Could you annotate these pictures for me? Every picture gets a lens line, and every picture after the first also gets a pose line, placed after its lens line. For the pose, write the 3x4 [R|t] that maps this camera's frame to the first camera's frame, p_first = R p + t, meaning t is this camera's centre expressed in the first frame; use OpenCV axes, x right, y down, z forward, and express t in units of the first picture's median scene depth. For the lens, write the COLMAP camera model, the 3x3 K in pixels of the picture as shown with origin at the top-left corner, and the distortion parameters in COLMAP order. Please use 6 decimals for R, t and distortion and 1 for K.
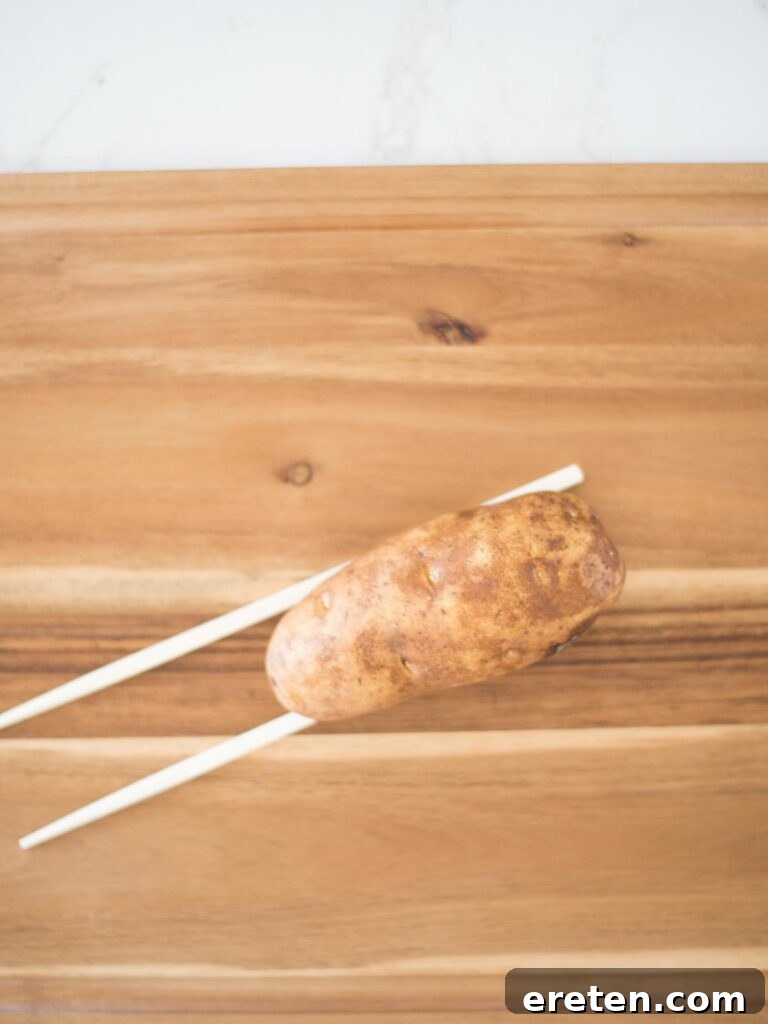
lens RADIAL K [[1850.5, 0, 384.0], [0, 1850.5, 512.0], [0, 0, 1]] dist [-0.177294, 0.152640]
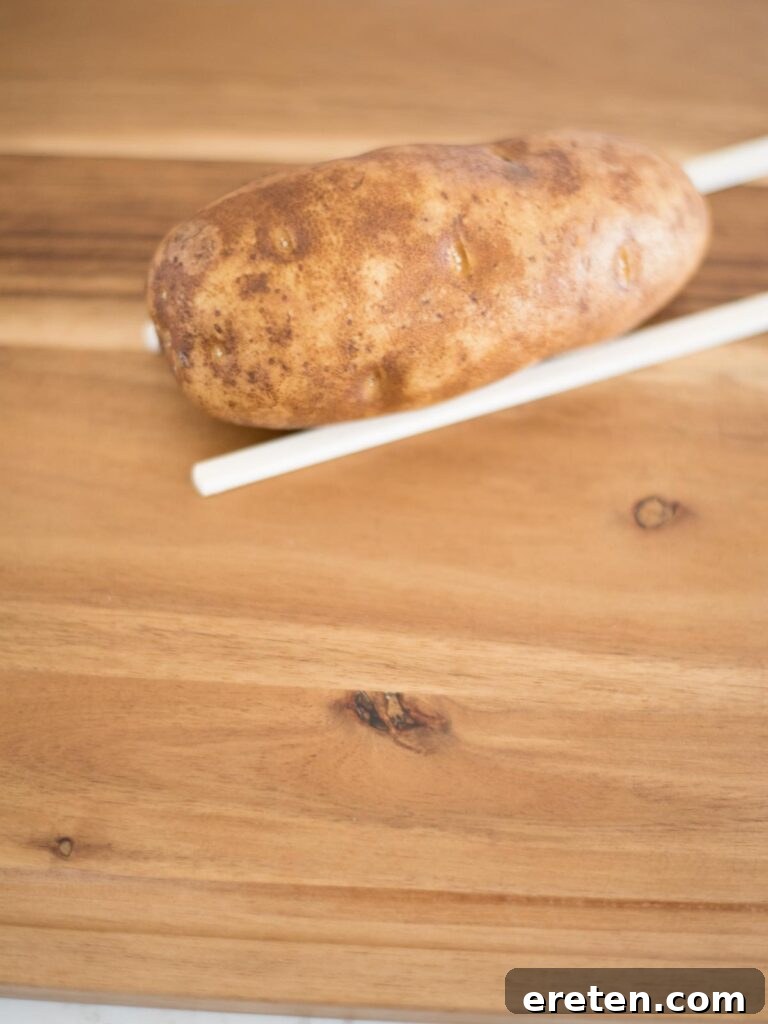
lens RADIAL K [[1850.5, 0, 384.0], [0, 1850.5, 512.0], [0, 0, 1]] dist [-0.177294, 0.152640]
pose [[-0.998080, -0.059370, 0.017661, 0.032780], [0.060816, -0.885159, 0.461297, -0.307406], [-0.011754, 0.461485, 0.887070, 0.460698]]
